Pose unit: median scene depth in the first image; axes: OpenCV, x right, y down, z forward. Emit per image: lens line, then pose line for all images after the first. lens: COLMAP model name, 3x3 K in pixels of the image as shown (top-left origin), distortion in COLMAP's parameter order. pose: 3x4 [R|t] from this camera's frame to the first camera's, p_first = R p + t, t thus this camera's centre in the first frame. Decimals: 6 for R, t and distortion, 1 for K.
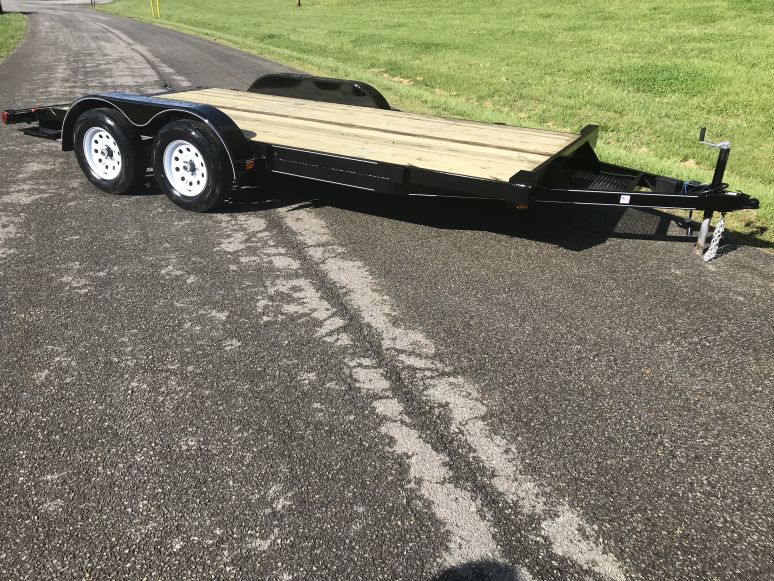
lens RADIAL K [[629.6, 0, 387.0], [0, 629.6, 290.5], [0, 0, 1]] dist [0.010363, 0.005453]
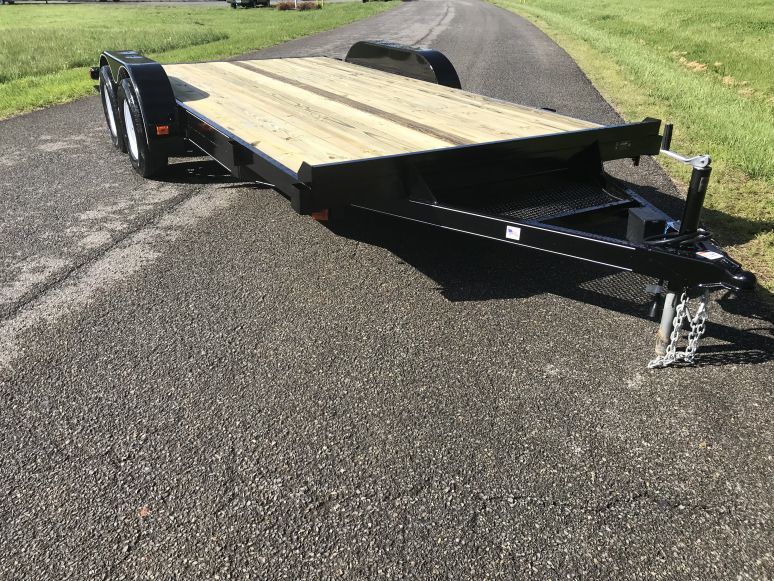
lens RADIAL K [[629.6, 0, 387.0], [0, 629.6, 290.5], [0, 0, 1]] dist [0.010363, 0.005453]
pose [[0.844420, 0.204875, -0.494955, 0.583498], [-0.196518, 0.978030, 0.069562, -0.107807], [0.498332, 0.038528, 0.866130, 0.411926]]
